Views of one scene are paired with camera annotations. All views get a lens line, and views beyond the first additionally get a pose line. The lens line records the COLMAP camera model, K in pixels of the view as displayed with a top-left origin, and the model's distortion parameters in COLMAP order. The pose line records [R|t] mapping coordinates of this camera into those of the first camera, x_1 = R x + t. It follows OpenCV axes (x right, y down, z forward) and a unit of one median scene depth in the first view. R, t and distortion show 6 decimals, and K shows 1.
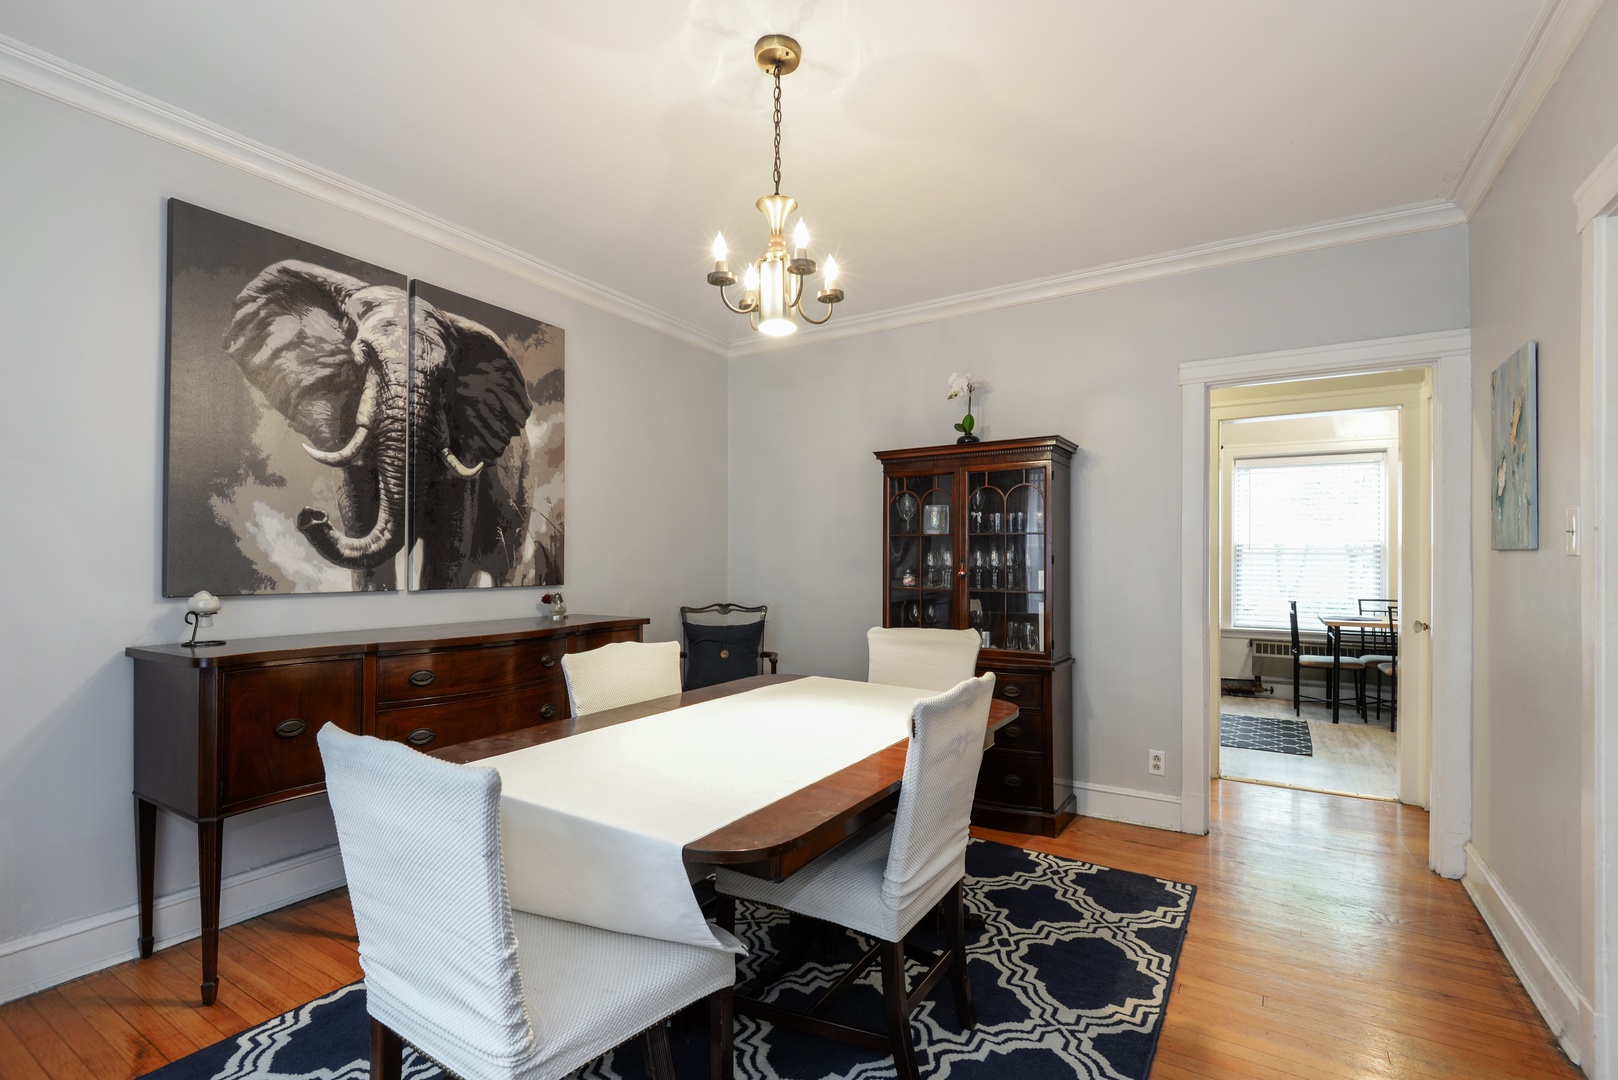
lens RADIAL K [[745.4, 0, 822.0], [0, 745.4, 548.7], [0, 0, 1]] dist [0.022441, -0.002512]
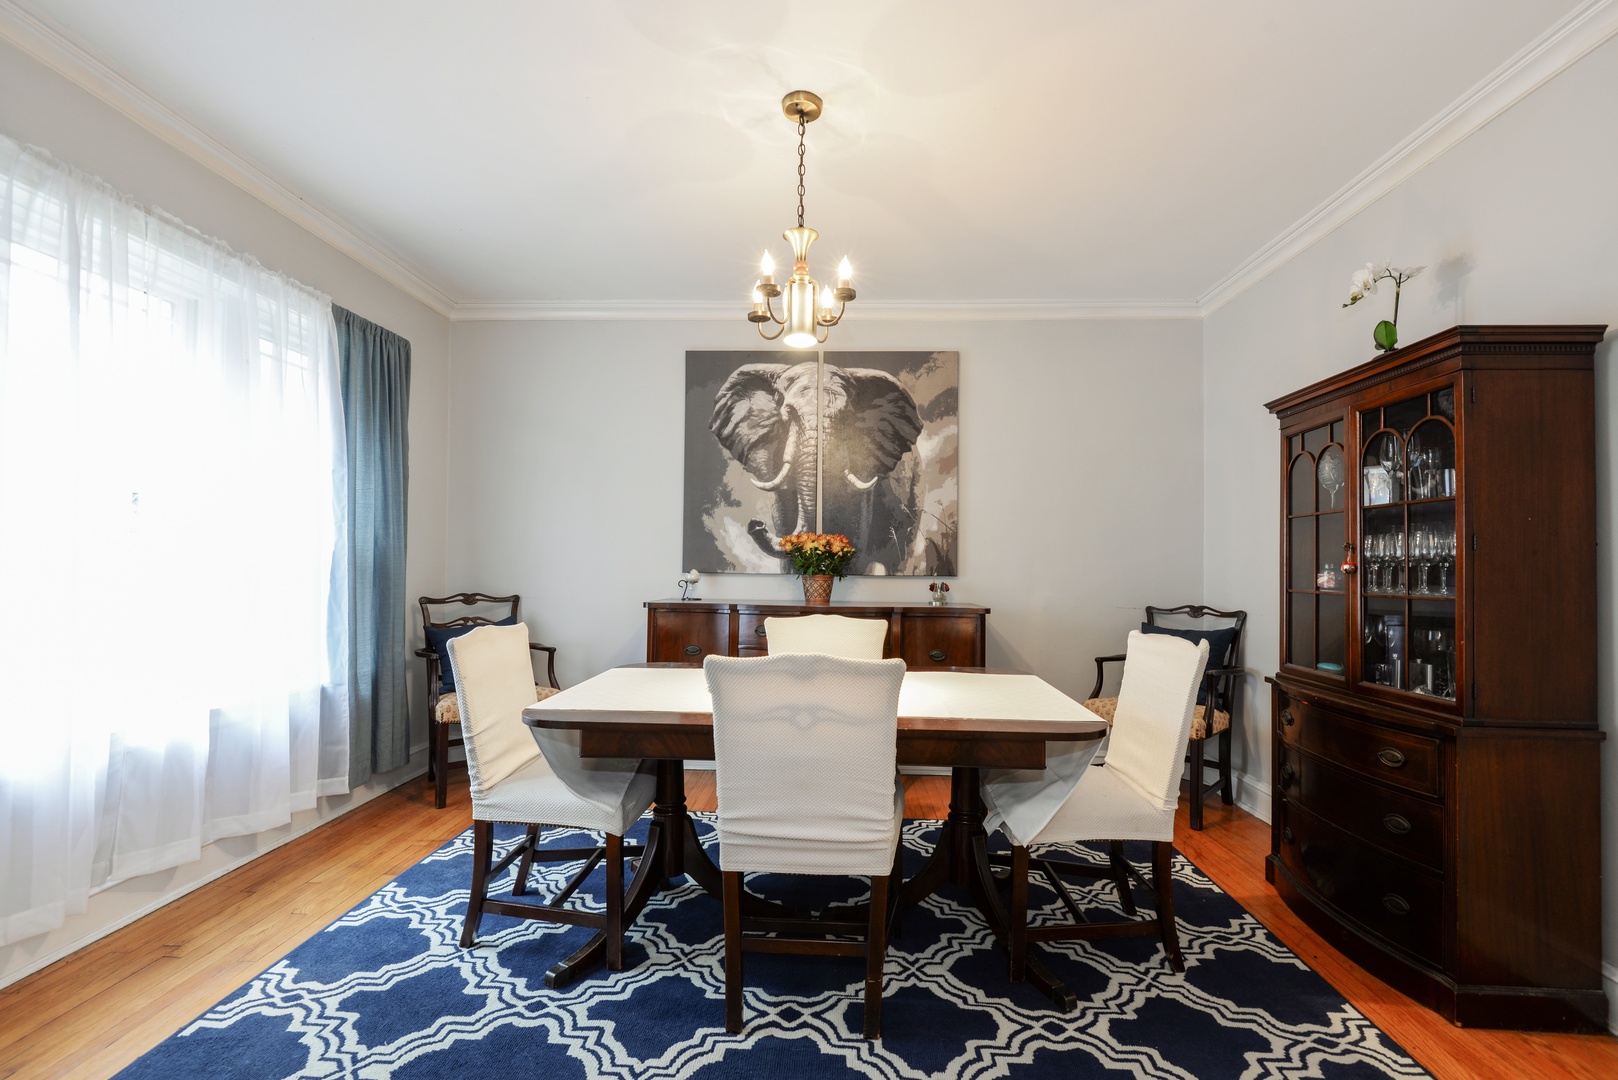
lens RADIAL K [[745.4, 0, 819.9], [0, 745.4, 548.9], [0, 0, 1]] dist [0.022441, -0.002512]
pose [[0.482228, -0.021473, -0.875783, 0.654941], [0.004735, 0.999749, -0.021905, 0.037013], [0.876033, 0.006416, 0.482208, 0.327965]]
